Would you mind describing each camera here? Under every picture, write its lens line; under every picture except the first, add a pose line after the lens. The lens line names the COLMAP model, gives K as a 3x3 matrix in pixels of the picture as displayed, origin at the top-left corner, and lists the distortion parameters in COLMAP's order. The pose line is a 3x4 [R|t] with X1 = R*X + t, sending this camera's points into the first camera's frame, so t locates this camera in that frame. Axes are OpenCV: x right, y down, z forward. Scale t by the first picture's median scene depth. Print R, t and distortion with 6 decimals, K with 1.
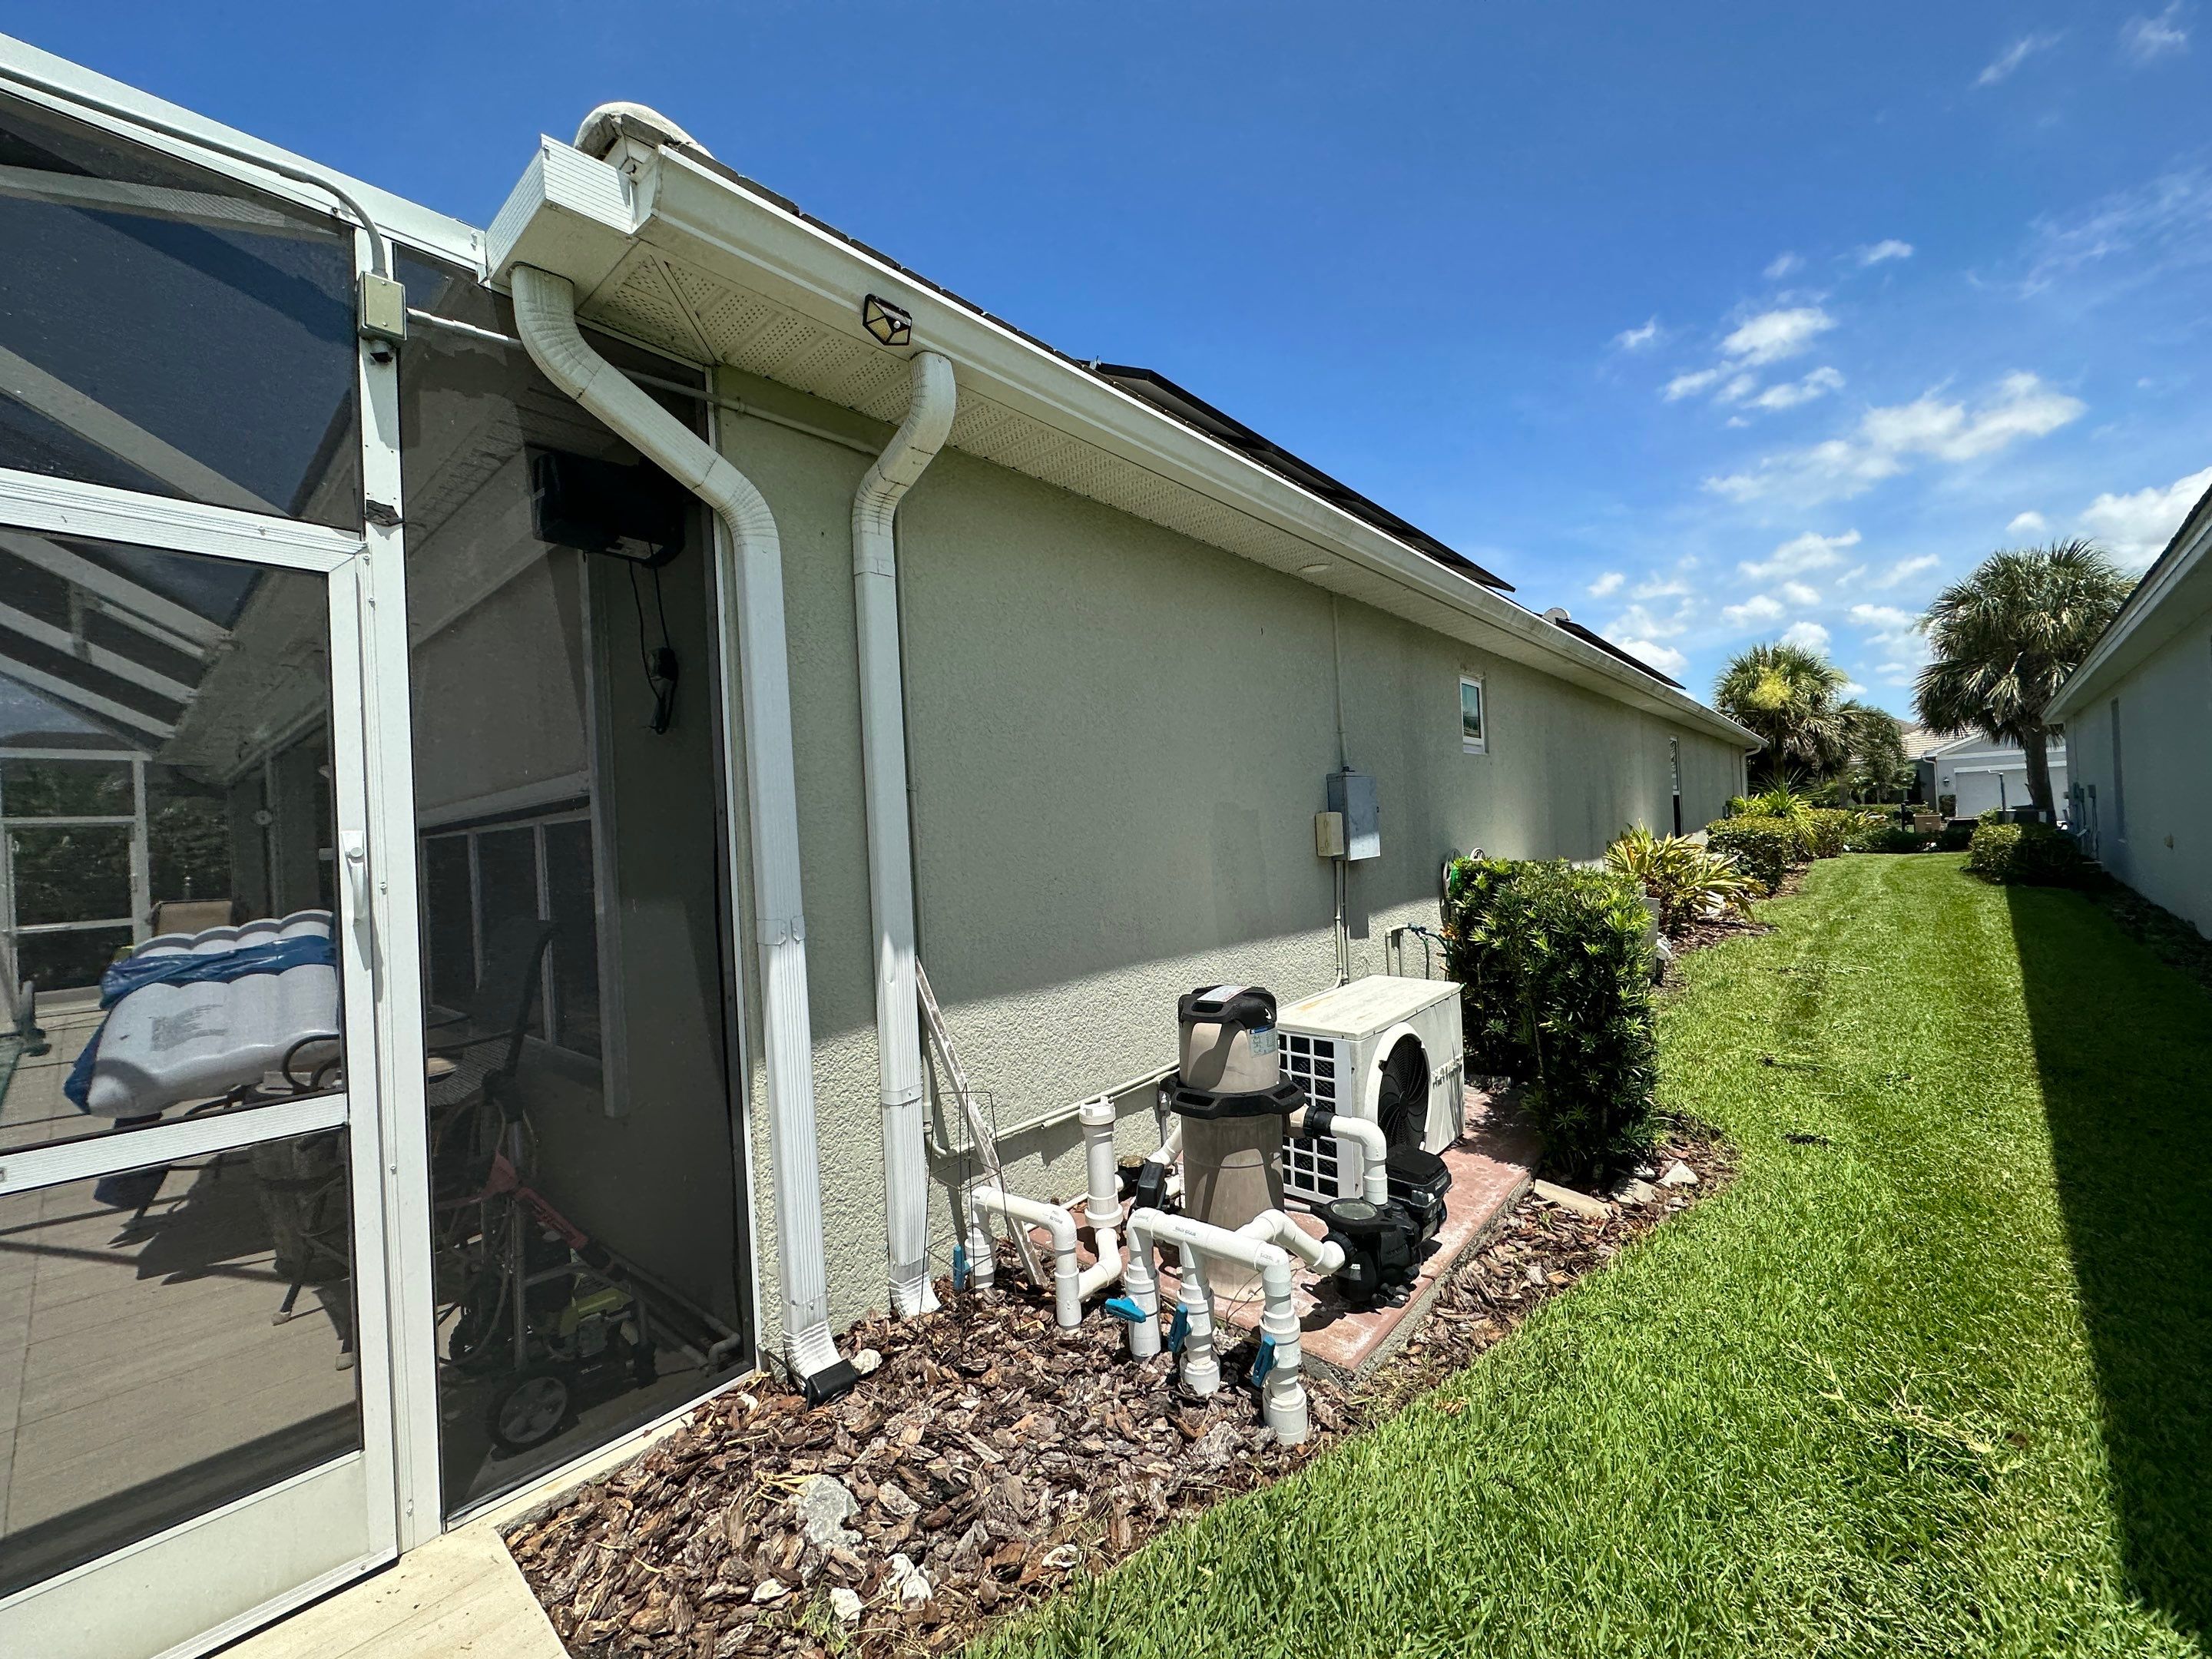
lens RADIAL K [[882.7, 0, 1114.8], [0, 882.7, 844.3], [0, 0, 1]] dist [0.000238, -0.000700]
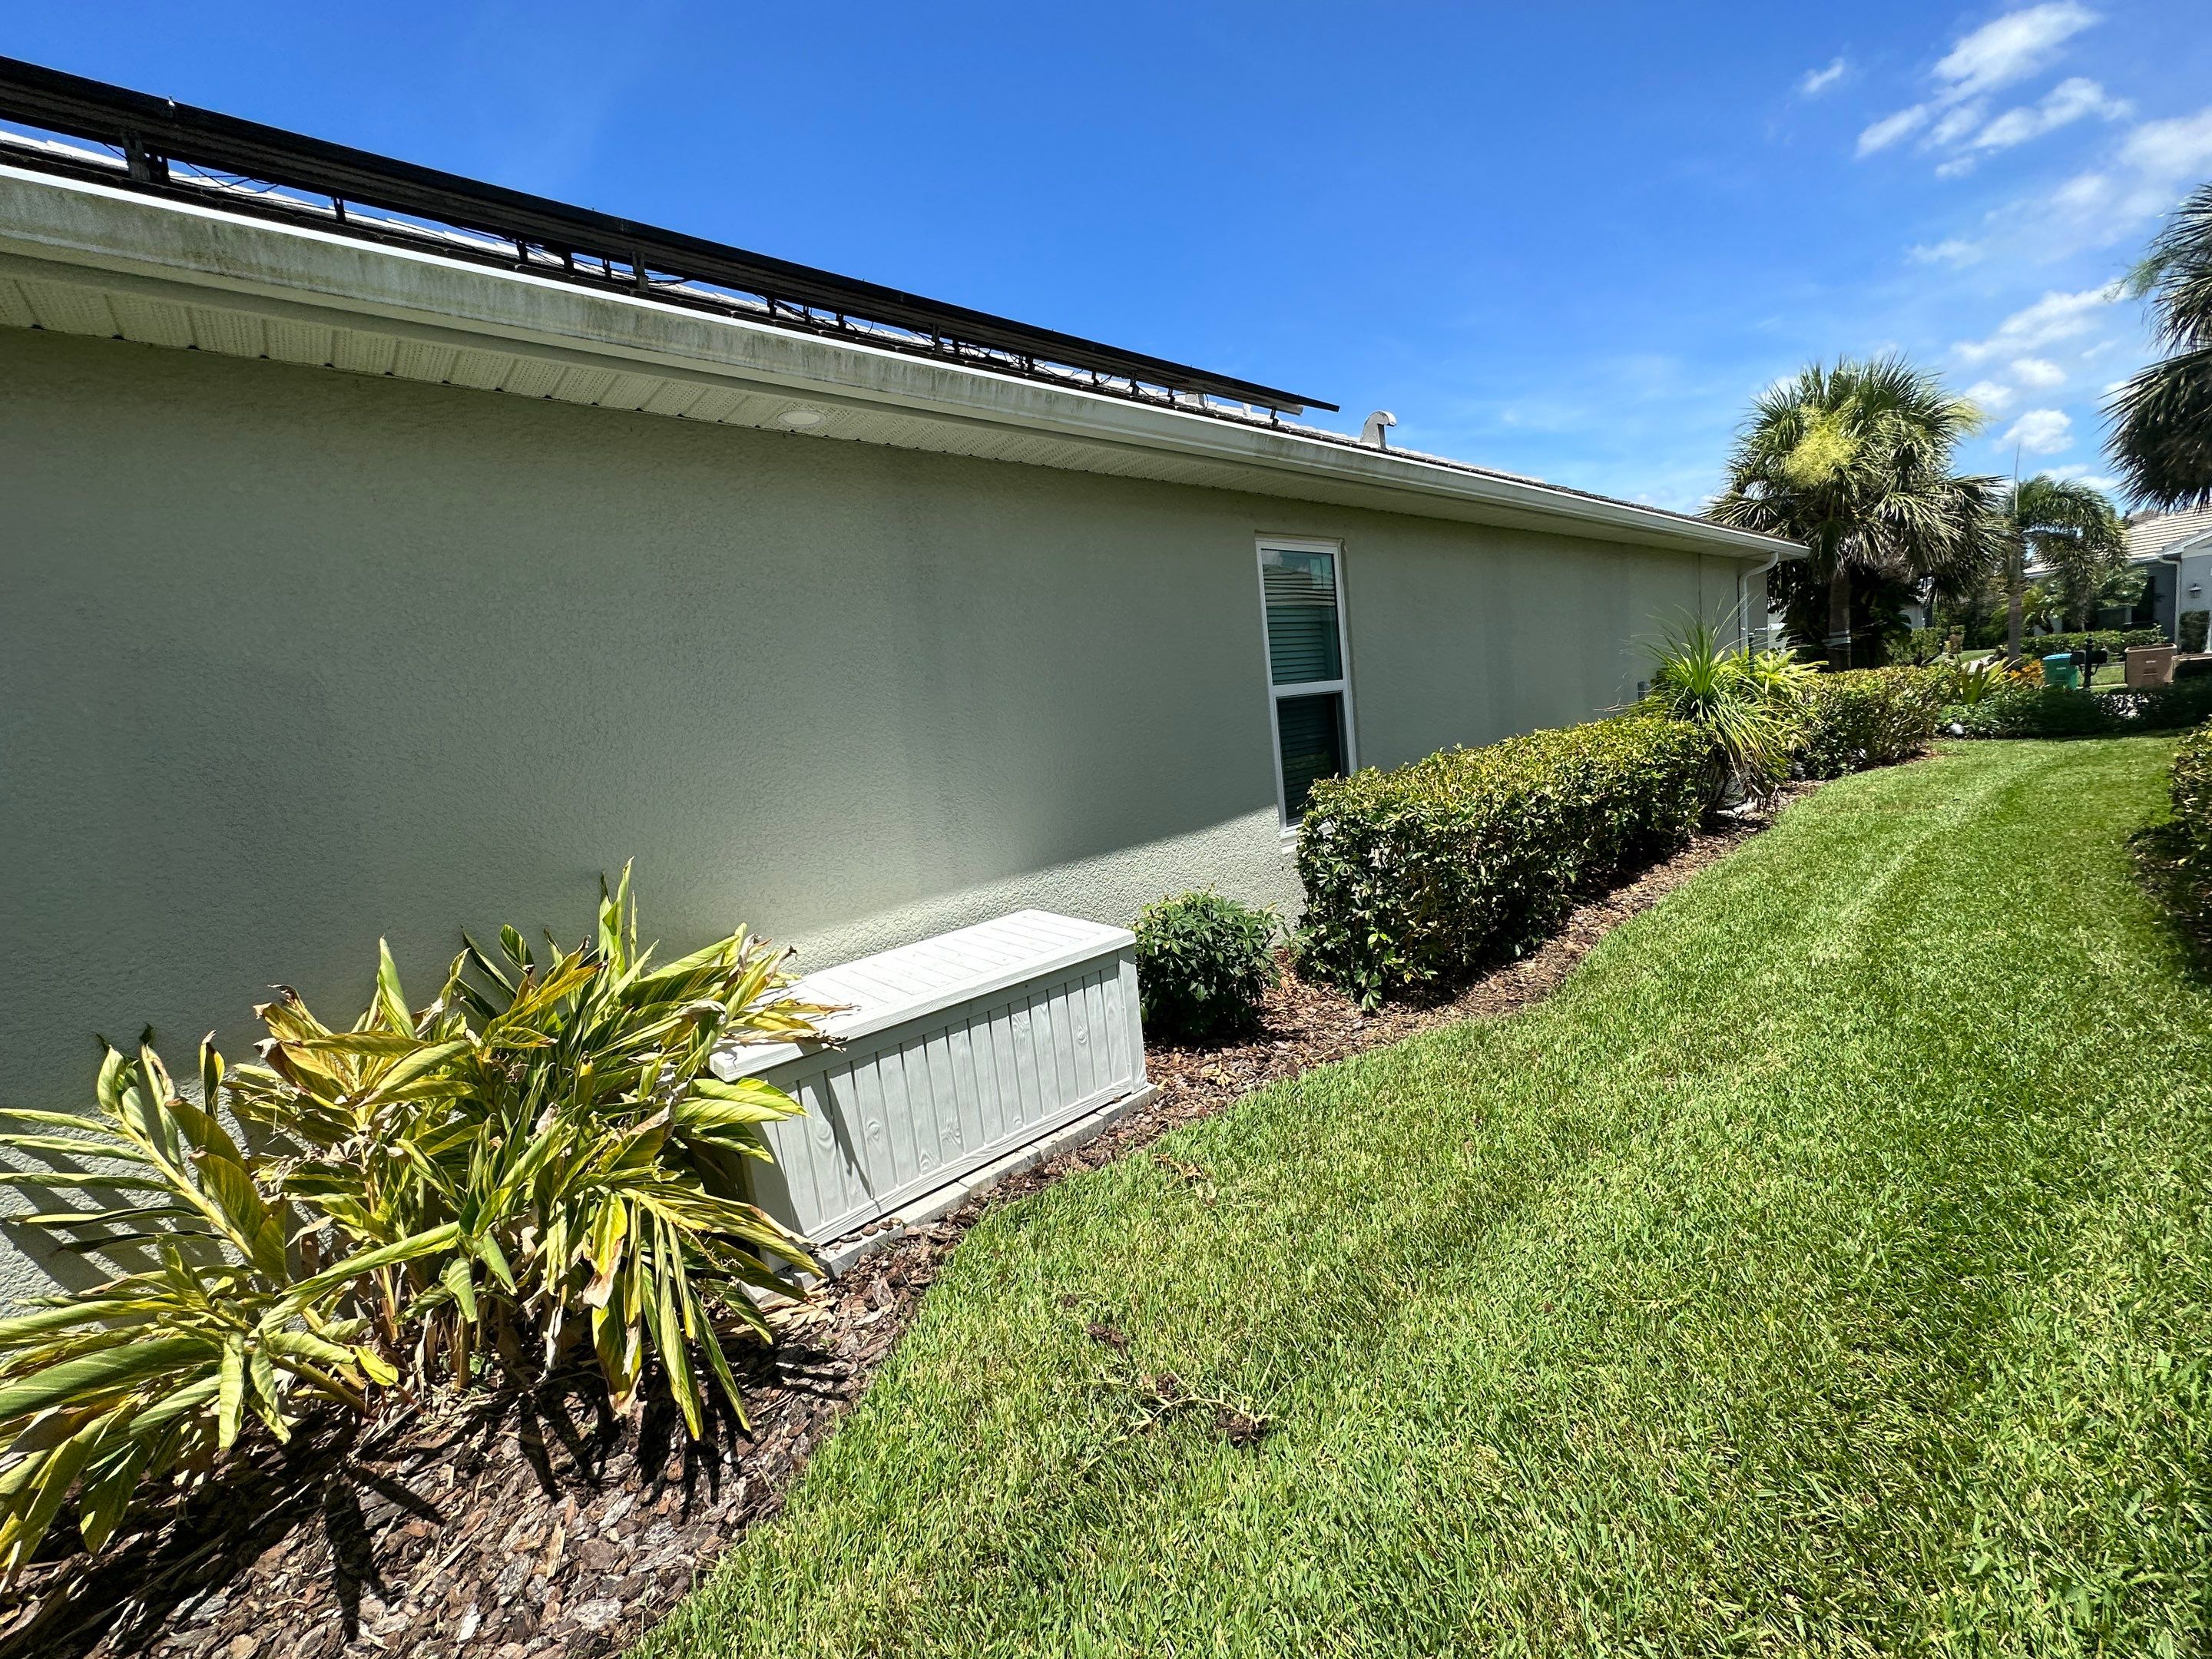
lens RADIAL K [[882.7, 0, 1099.0], [0, 882.7, 814.3], [0, 0, 1]] dist [0.000238, -0.000700]
pose [[0.988370, -0.043125, -0.145823, 0.421575], [0.057608, 0.993655, 0.096599, -0.031419], [0.140732, -0.103876, 0.984583, 0.419840]]
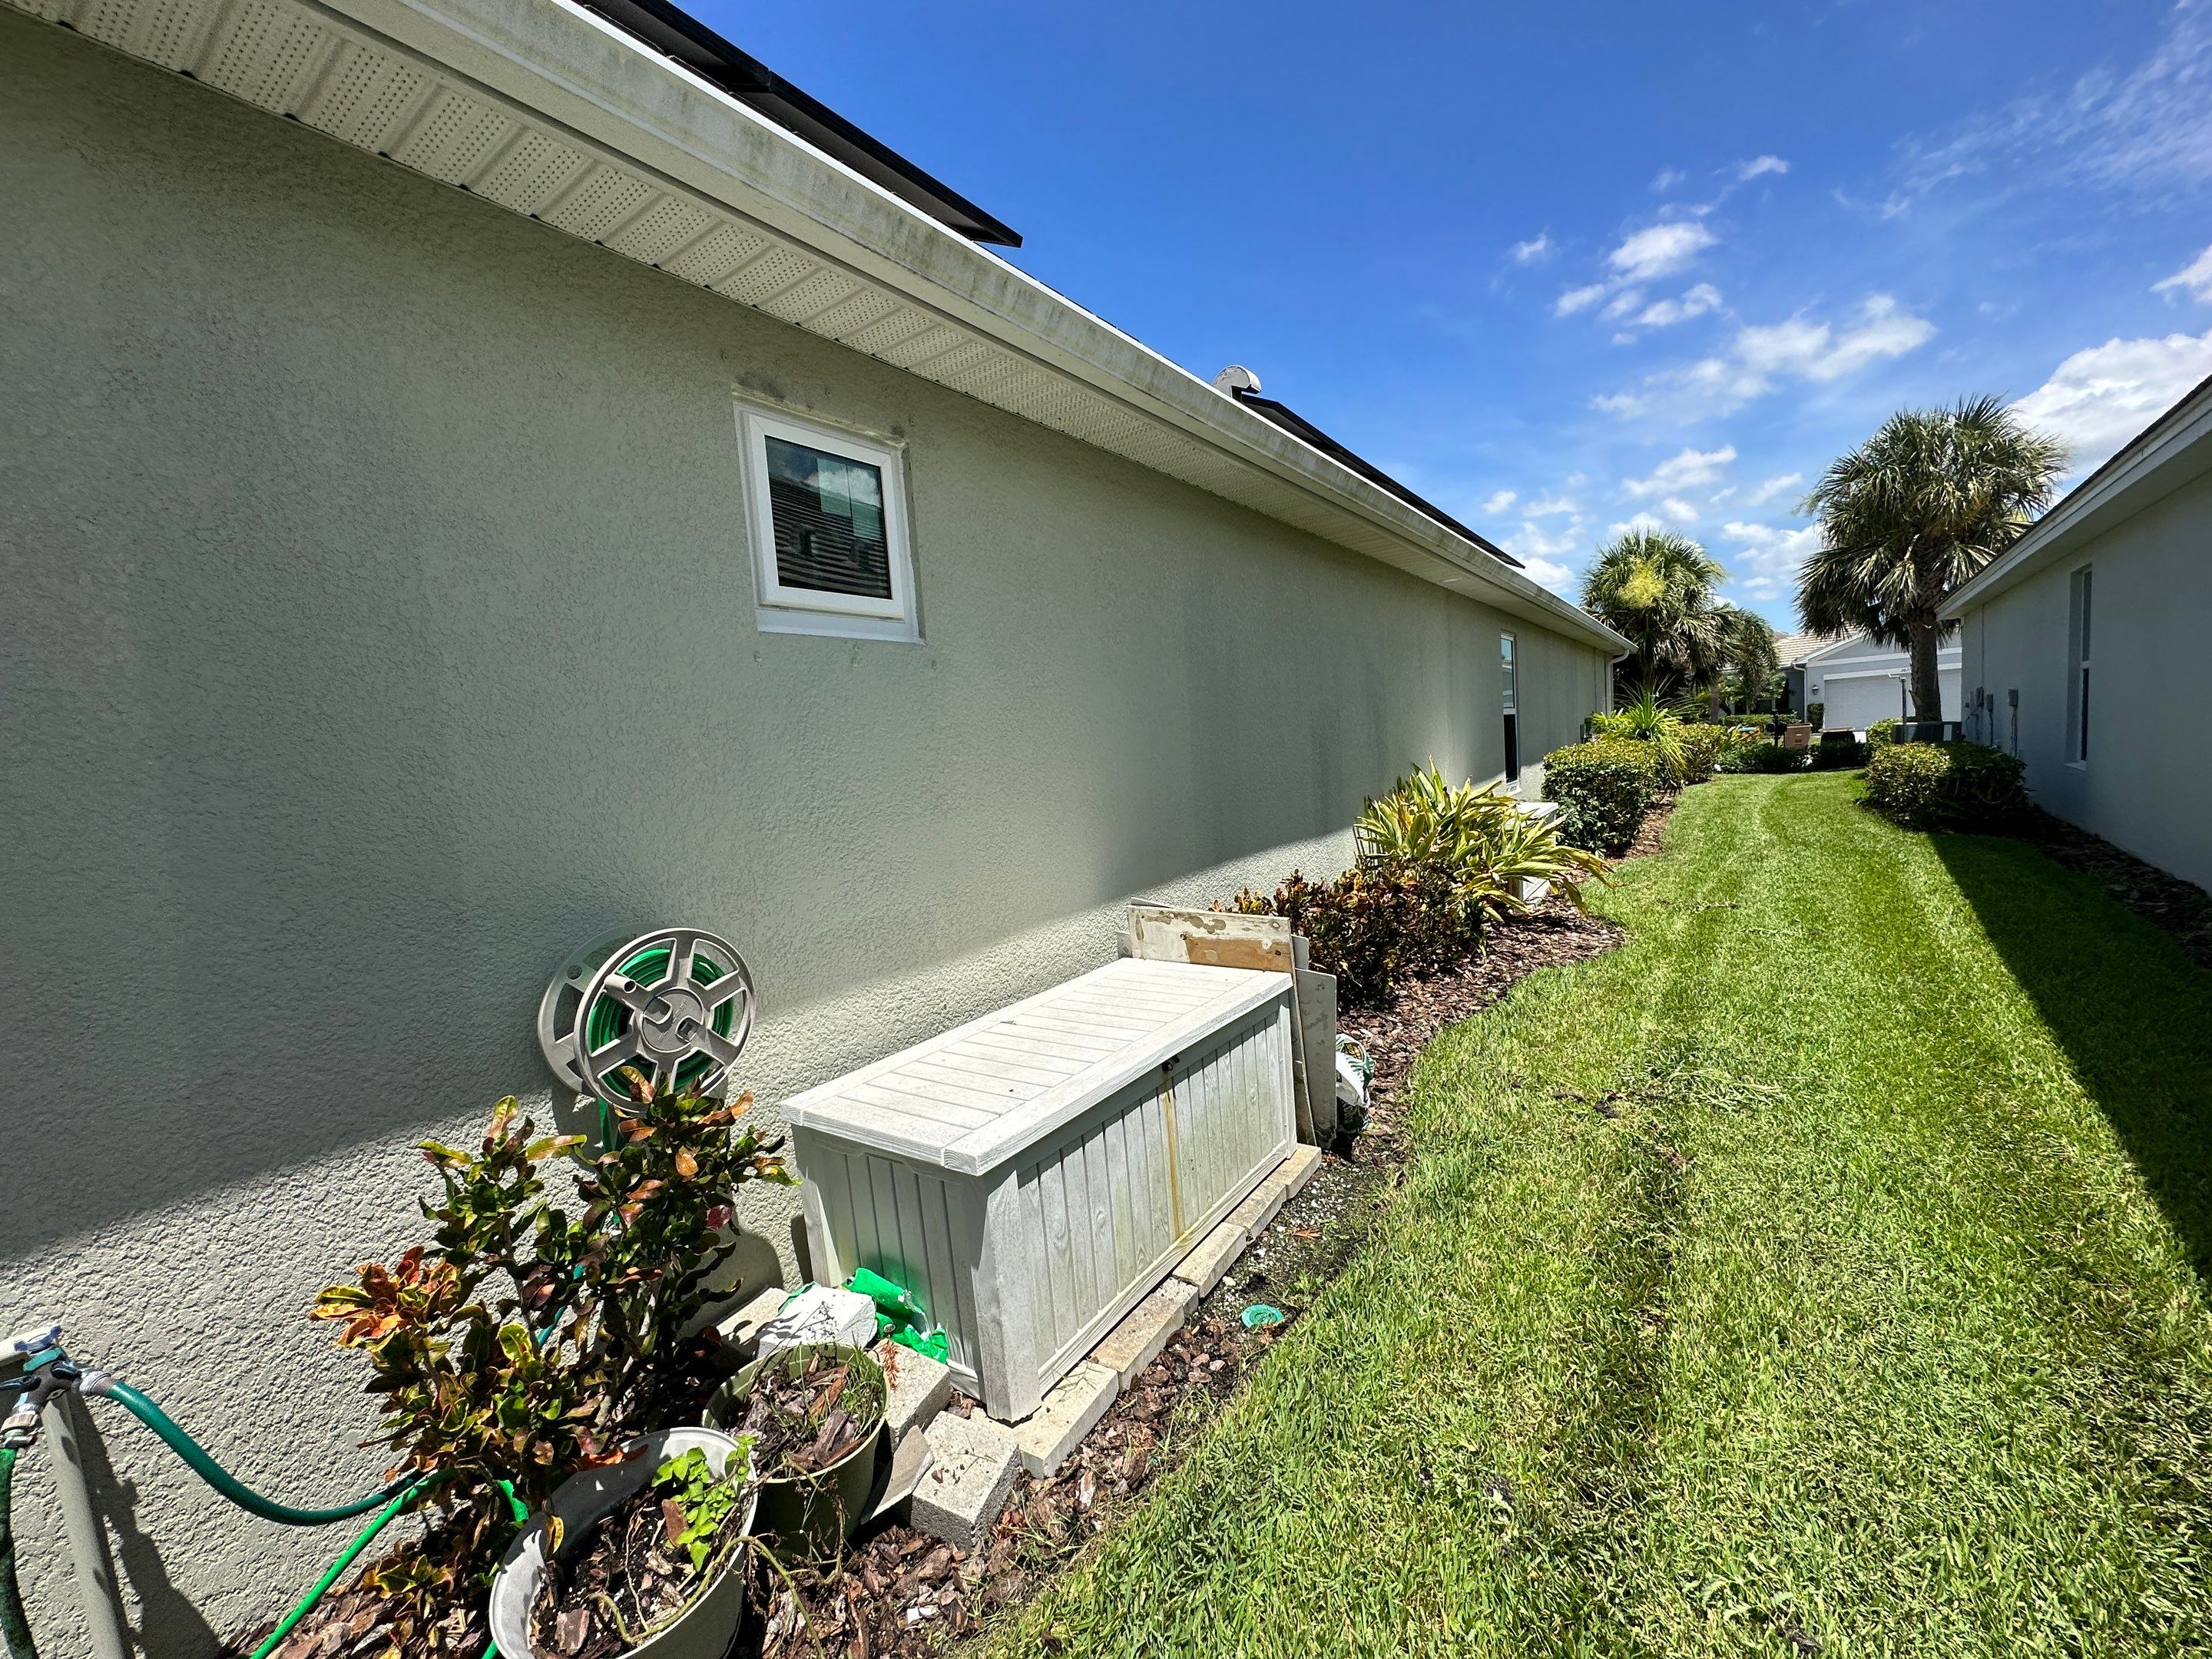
lens RADIAL K [[882.7, 0, 1105.3], [0, 882.7, 823.1], [0, 0, 1]] dist [0.000238, -0.000700]
pose [[0.995709, -0.029411, 0.087746, 0.164521], [0.023688, 0.997567, 0.065565, -0.015233], [-0.089461, -0.063205, 0.993983, 0.204997]]
